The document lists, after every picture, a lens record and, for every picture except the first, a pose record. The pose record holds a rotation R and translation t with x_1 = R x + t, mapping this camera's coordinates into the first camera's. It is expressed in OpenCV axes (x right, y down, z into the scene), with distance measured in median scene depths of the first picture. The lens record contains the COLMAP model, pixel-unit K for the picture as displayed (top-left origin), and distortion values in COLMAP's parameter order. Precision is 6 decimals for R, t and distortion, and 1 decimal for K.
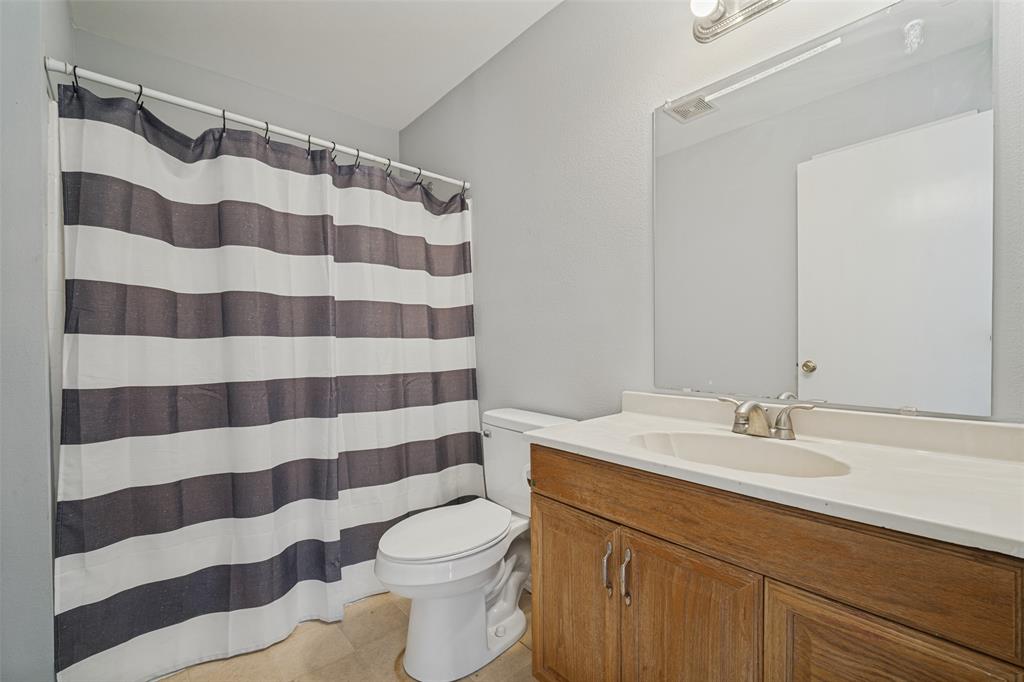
lens RADIAL K [[434.1, 0, 512.9], [0, 434.1, 342.7], [0, 0, 1]] dist [-0.017739, 0.000077]
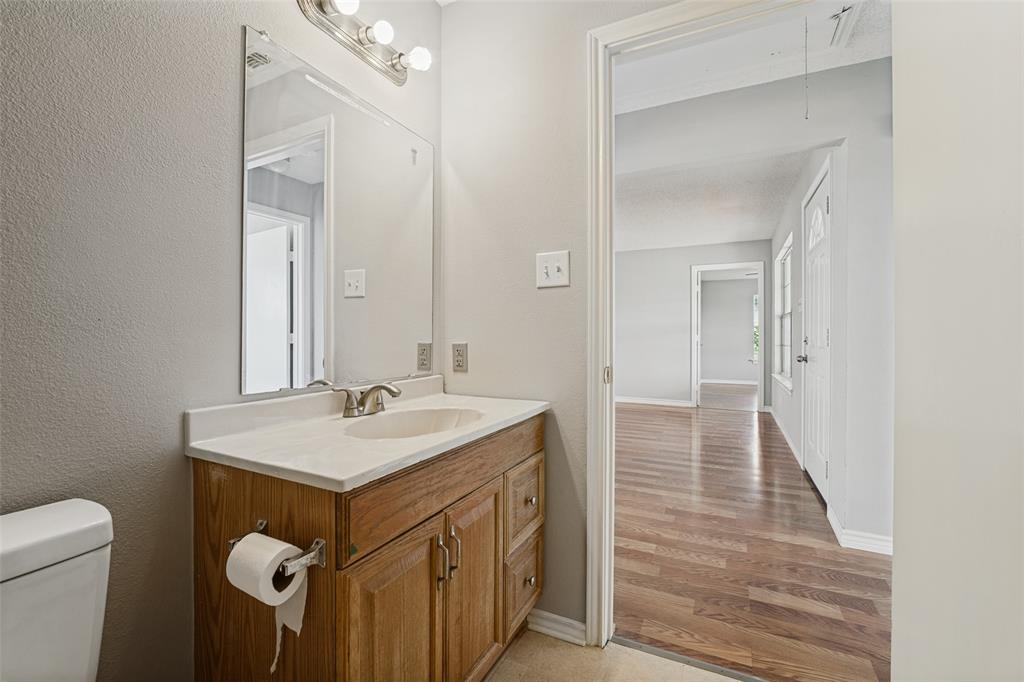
lens RADIAL K [[434.1, 0, 511.9], [0, 434.1, 337.6], [0, 0, 1]] dist [-0.017739, 0.000077]
pose [[-0.369877, 0.005455, 0.929065, -0.739561], [0.010081, 0.999947, -0.001857, 0.012844], [-0.929026, 0.008679, -0.369912, 1.173017]]
